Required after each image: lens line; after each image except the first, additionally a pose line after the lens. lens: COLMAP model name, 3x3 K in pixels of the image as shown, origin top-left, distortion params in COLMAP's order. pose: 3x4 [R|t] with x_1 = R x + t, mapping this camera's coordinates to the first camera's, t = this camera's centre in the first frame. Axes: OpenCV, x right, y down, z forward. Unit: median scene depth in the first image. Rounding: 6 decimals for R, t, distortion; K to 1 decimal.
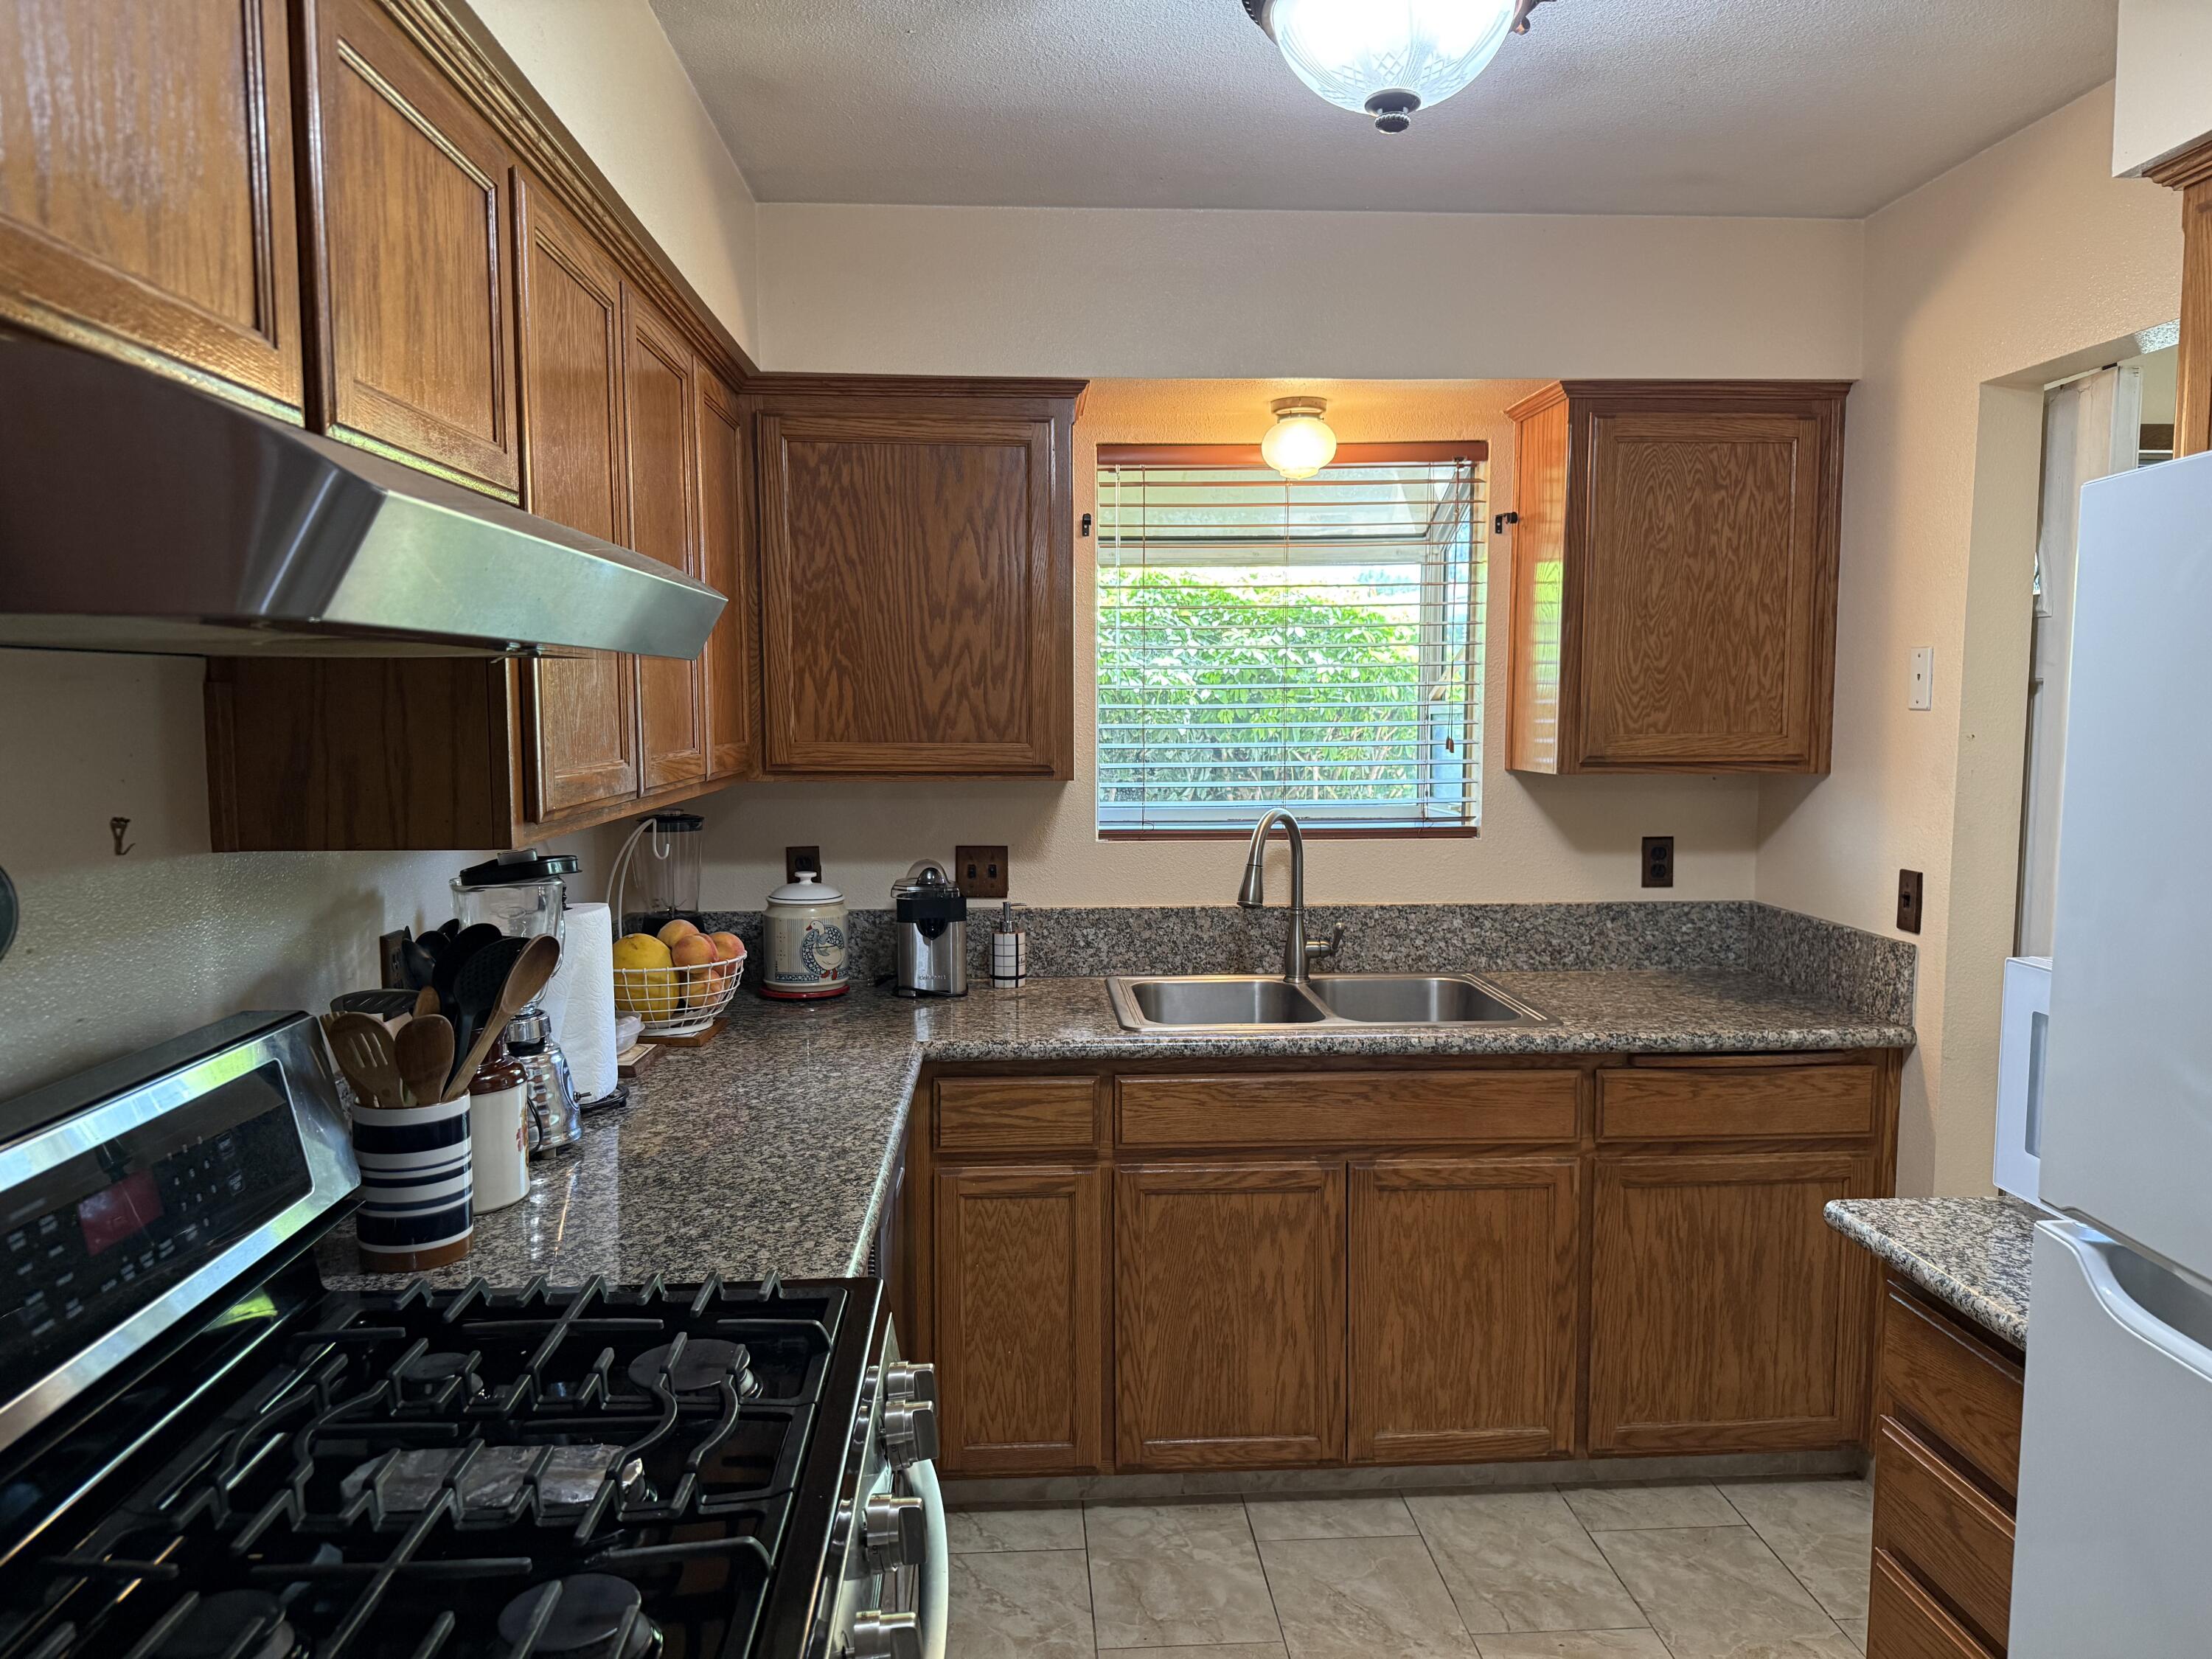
lens RADIAL K [[1531.5, 0, 1106.0], [0, 1531.5, 829.5], [0, 0, 1]] dist [0.137960, -0.186904]
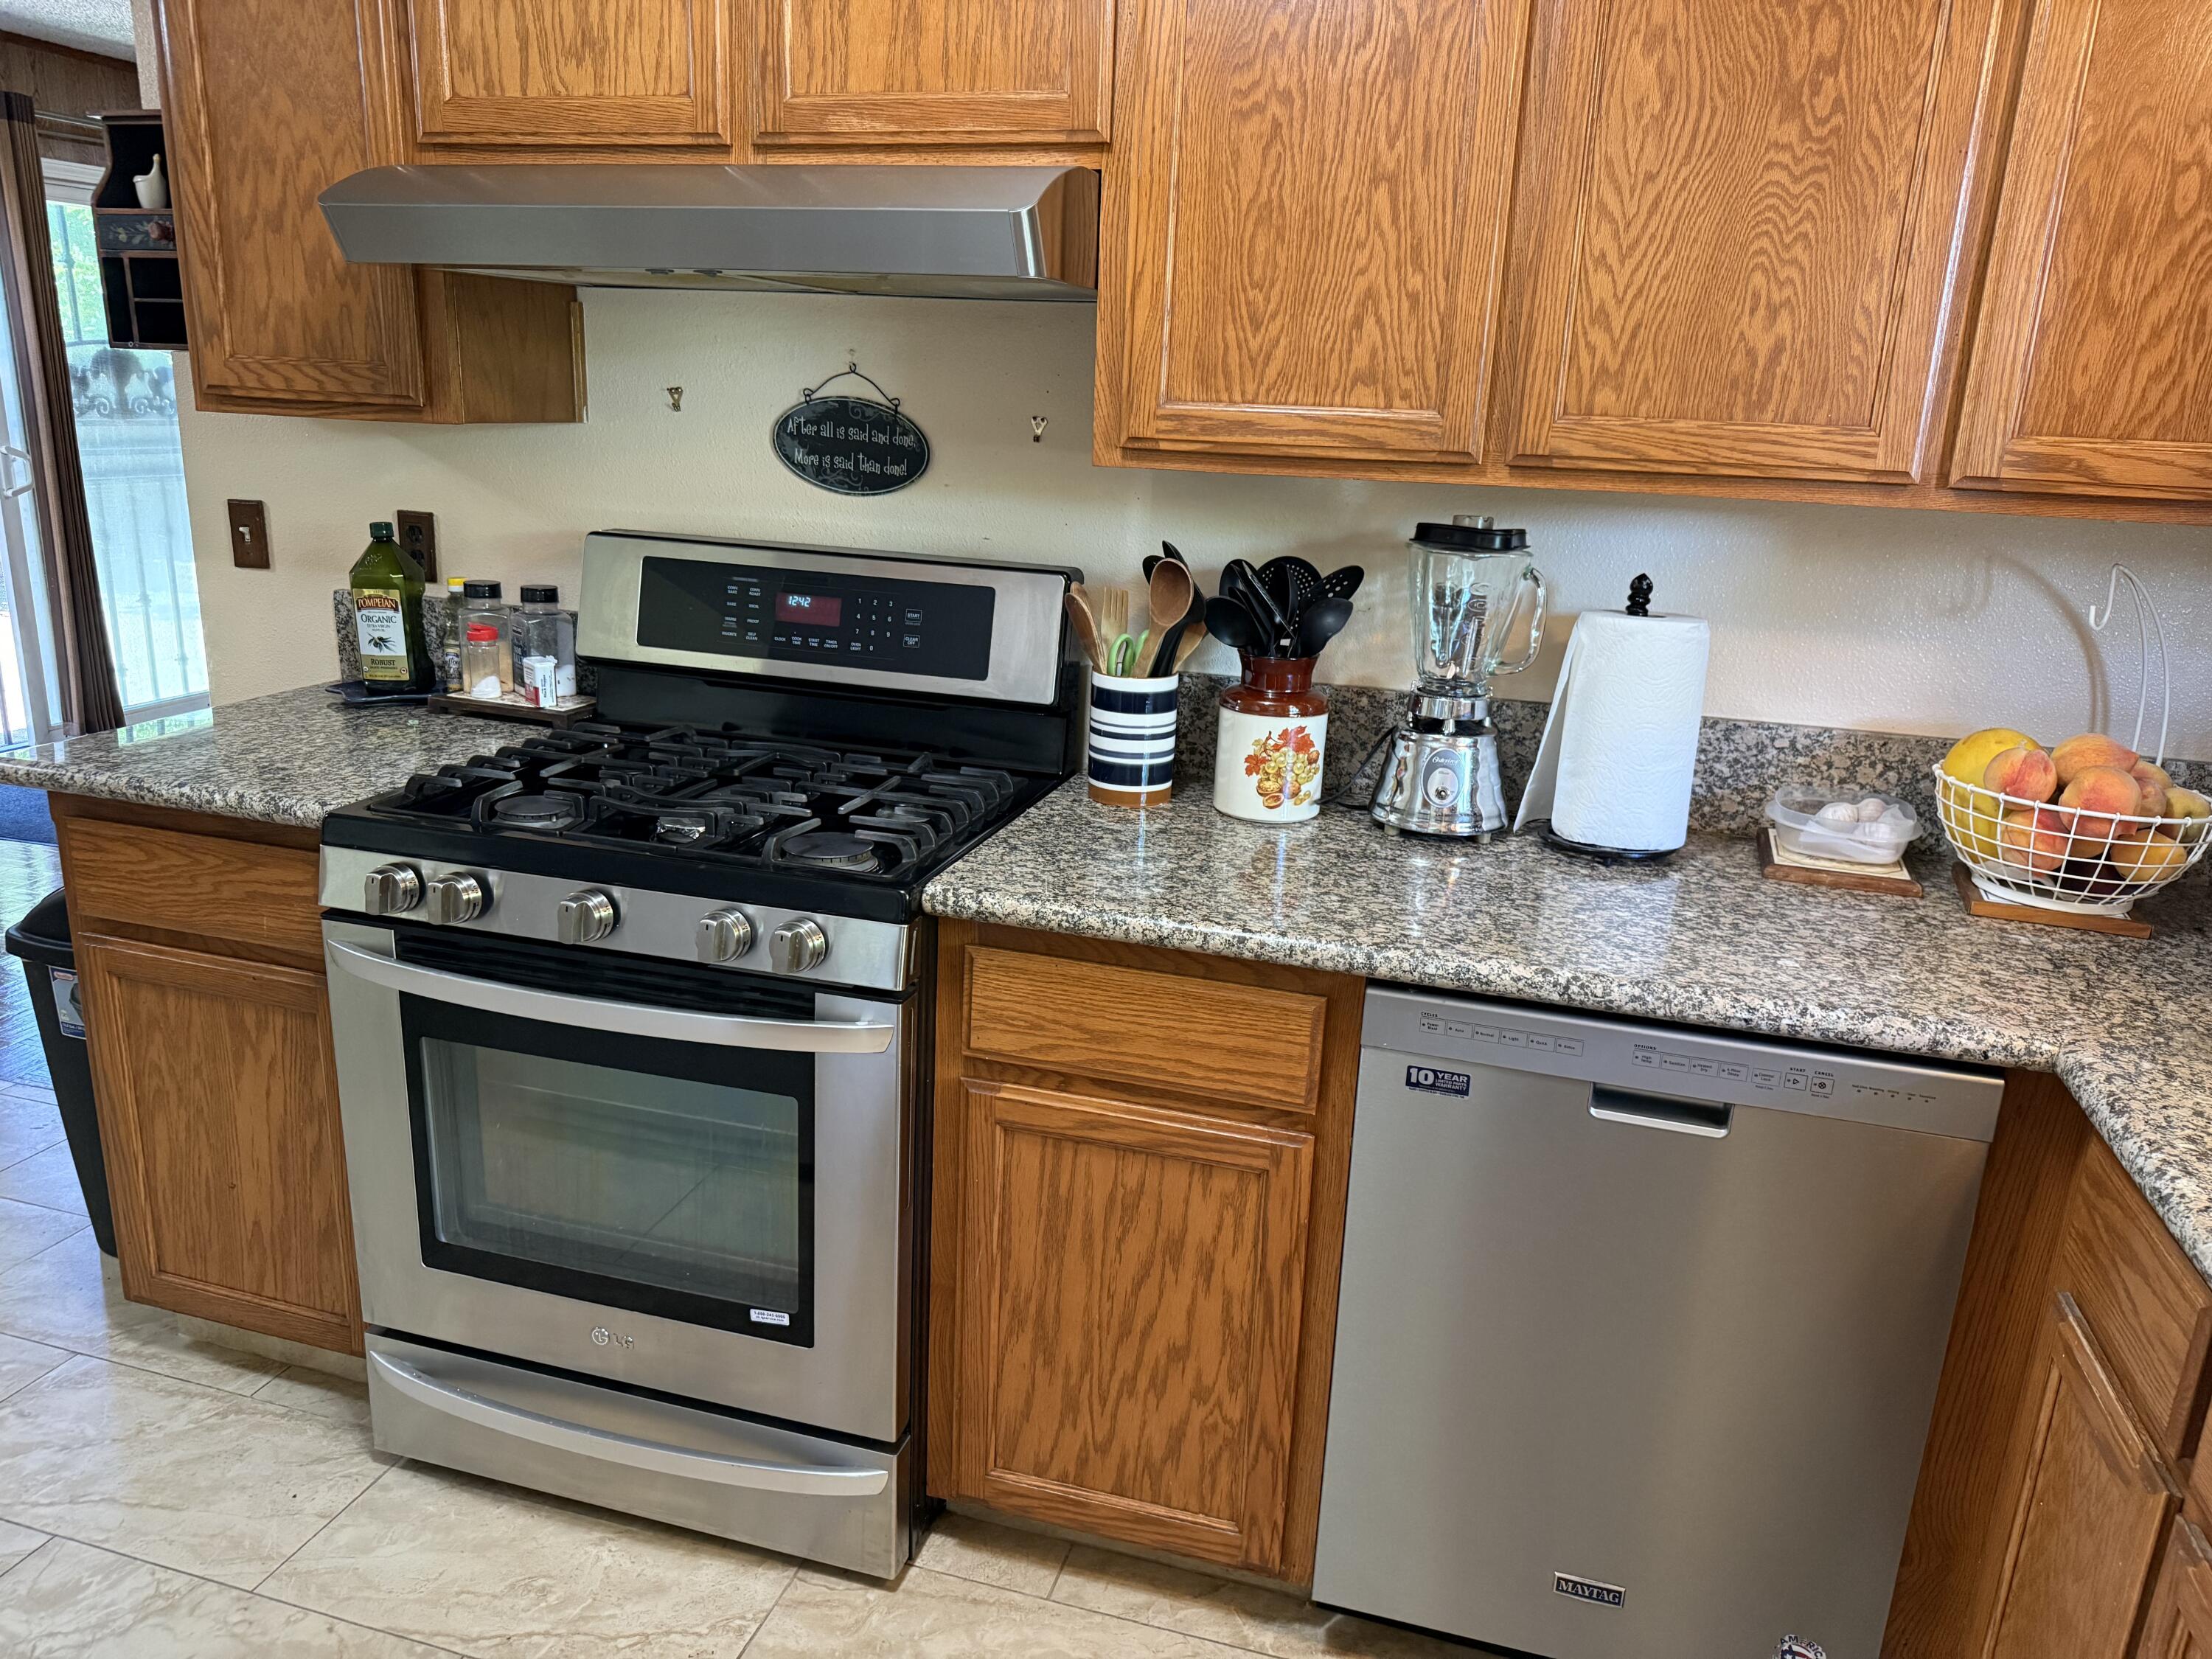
lens RADIAL K [[1592.8, 0, 1102.3], [0, 1592.8, 837.7], [0, 0, 1]] dist [0.035746, -0.058162]
pose [[-0.336713, 0.242547, -0.909833, 0.453134], [-0.118666, 0.947620, 0.296537, -0.045719], [0.934100, 0.207814, -0.290294, 0.830900]]
